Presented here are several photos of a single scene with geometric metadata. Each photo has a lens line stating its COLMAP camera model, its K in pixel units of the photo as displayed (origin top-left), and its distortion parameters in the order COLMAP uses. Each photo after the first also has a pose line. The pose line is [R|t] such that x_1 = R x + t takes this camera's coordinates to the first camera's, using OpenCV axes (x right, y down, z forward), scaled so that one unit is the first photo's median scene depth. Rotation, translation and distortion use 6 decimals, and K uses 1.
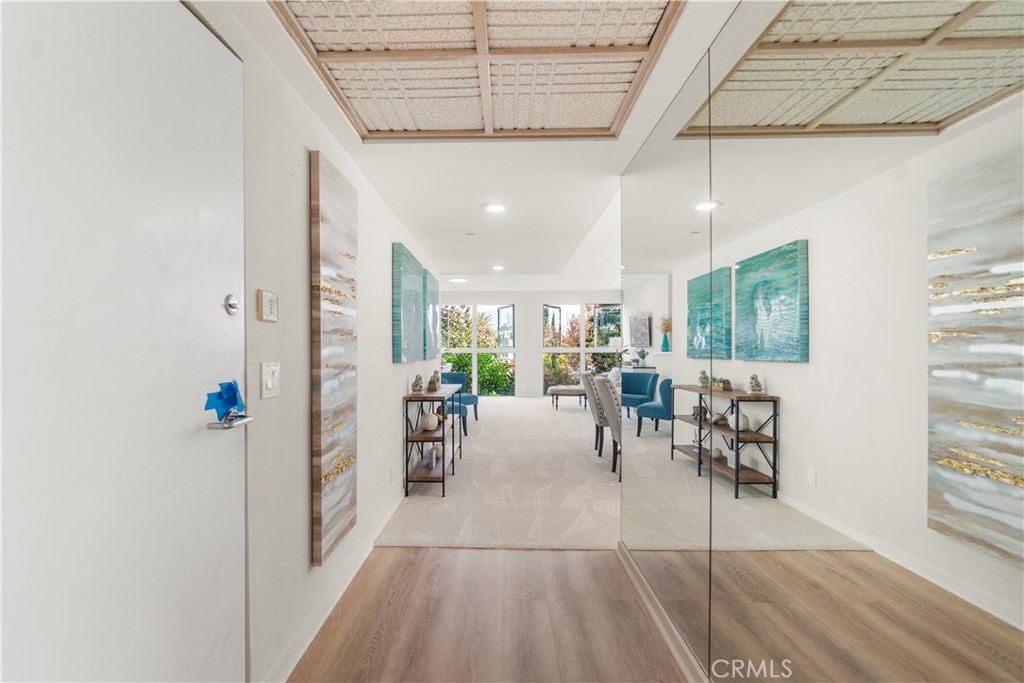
lens RADIAL K [[449.1, 0, 471.1], [0, 449.1, 351.0], [0, 0, 1]] dist [-0.004286, -0.000419]
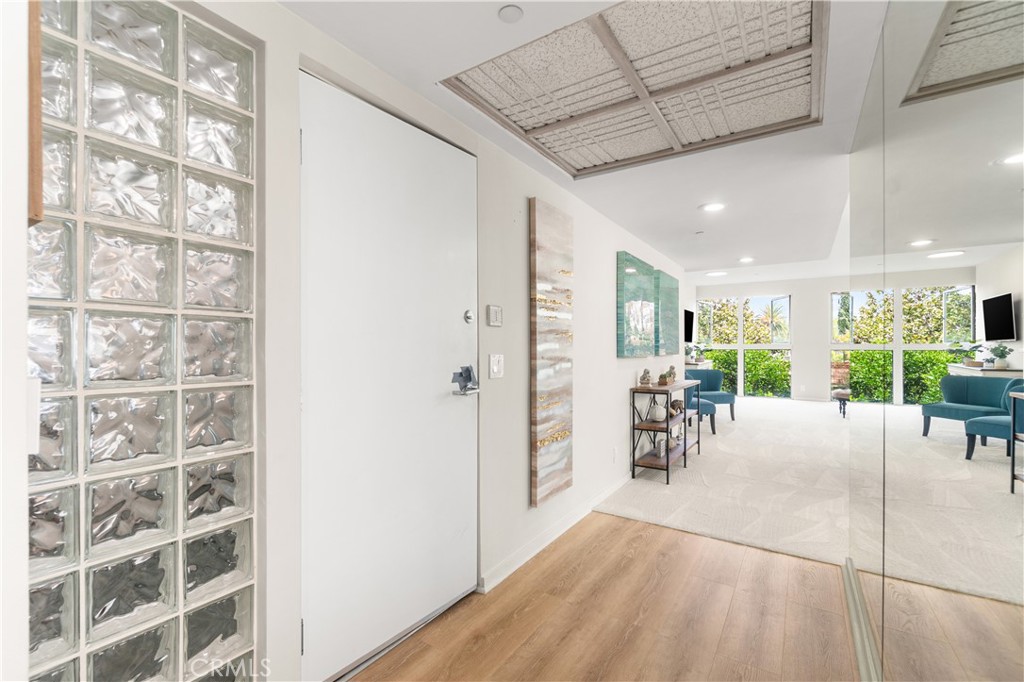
lens RADIAL K [[440.7, 0, 489.2], [0, 440.7, 347.0], [0, 0, 1]] dist [-0.000296, -0.003963]
pose [[0.834787, 0.001397, -0.550571, 0.253700], [-0.001835, 0.999998, -0.000244, 0.001577], [0.550570, 0.001214, 0.834788, -0.163758]]
